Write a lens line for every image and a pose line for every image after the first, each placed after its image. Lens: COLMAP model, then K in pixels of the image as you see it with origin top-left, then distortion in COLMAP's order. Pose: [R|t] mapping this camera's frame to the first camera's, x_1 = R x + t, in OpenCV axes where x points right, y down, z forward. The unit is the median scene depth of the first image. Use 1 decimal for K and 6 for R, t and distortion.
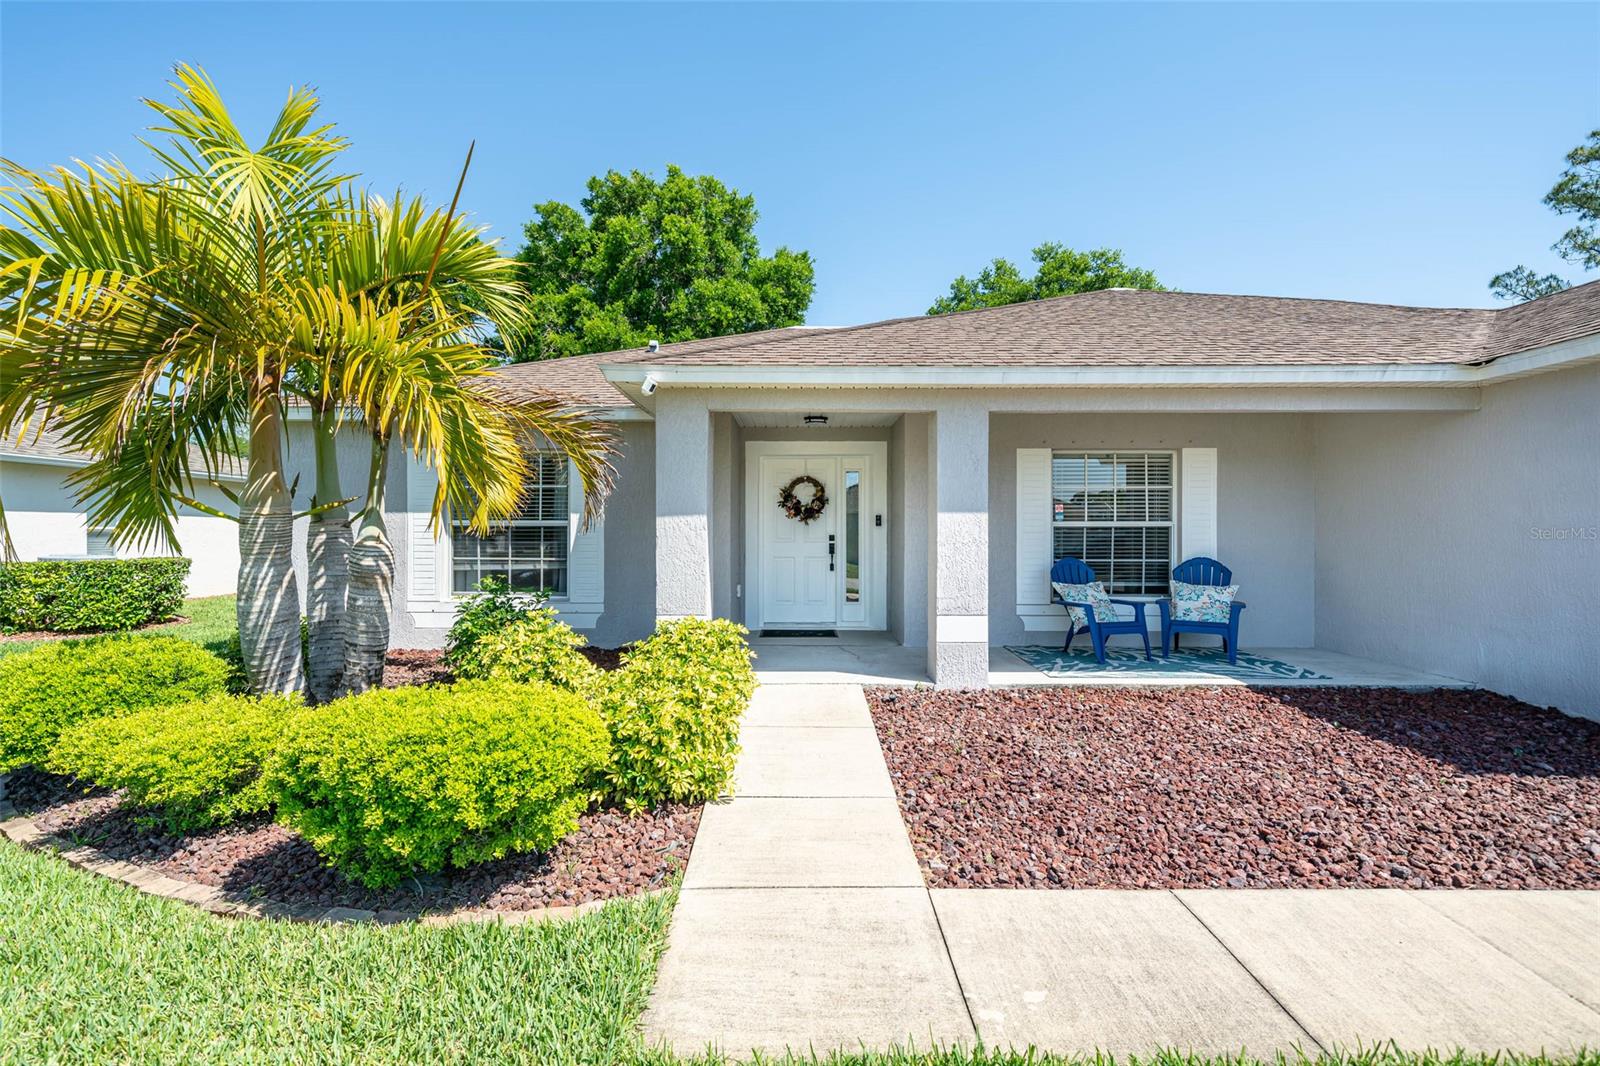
lens RADIAL K [[707.7, 0, 787.8], [0, 707.7, 537.5], [0, 0, 1]] dist [-0.000782, 0.000121]
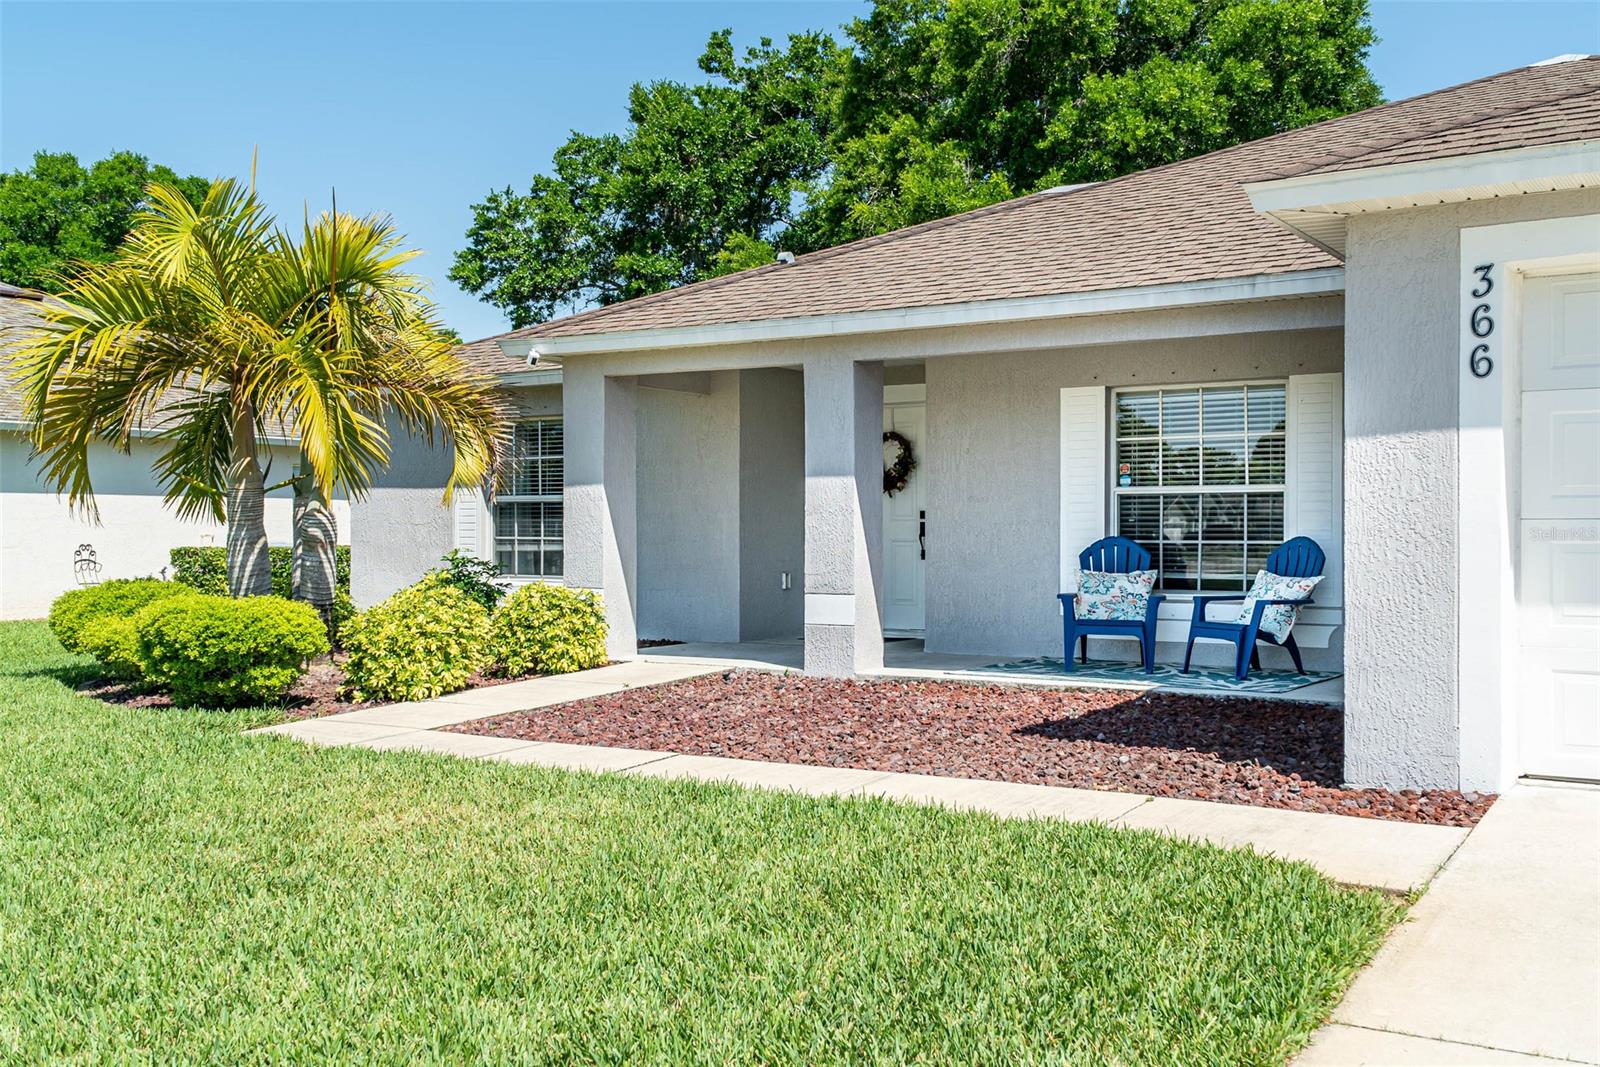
lens RADIAL K [[1441.0, 0, 792.8], [0, 1441.0, 541.3], [0, 0, 1]] dist [0.036656, 0.008443]
pose [[0.862871, 0.003457, -0.505413, 1.111653], [-0.003015, 0.999994, 0.001692, 0.041472], [0.505416, 0.000064, 0.862876, -0.573701]]
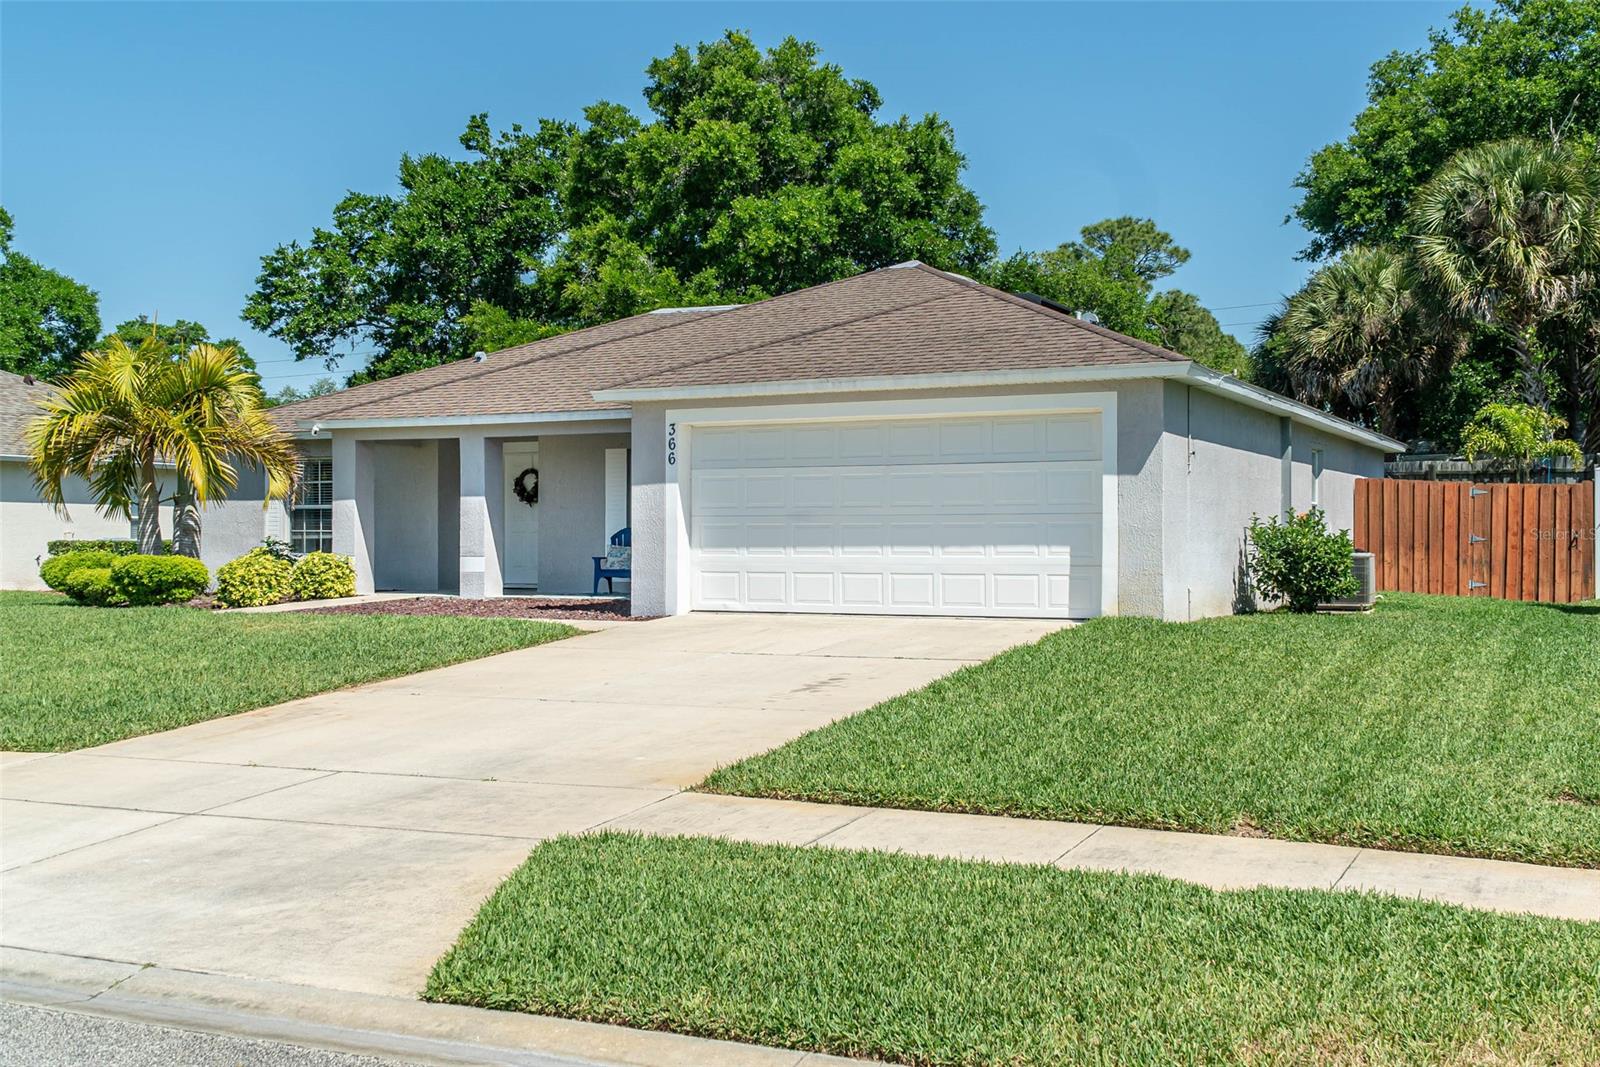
lens RADIAL K [[1441.0, 0, 747.2], [0, 1441.0, 531.3], [0, 0, 1]] dist [0.036656, 0.008443]
pose [[0.913994, -0.002451, -0.405720, 2.267036], [-0.002615, 0.999925, -0.011933, 0.088880], [0.405719, 0.011967, 0.913919, -1.921093]]
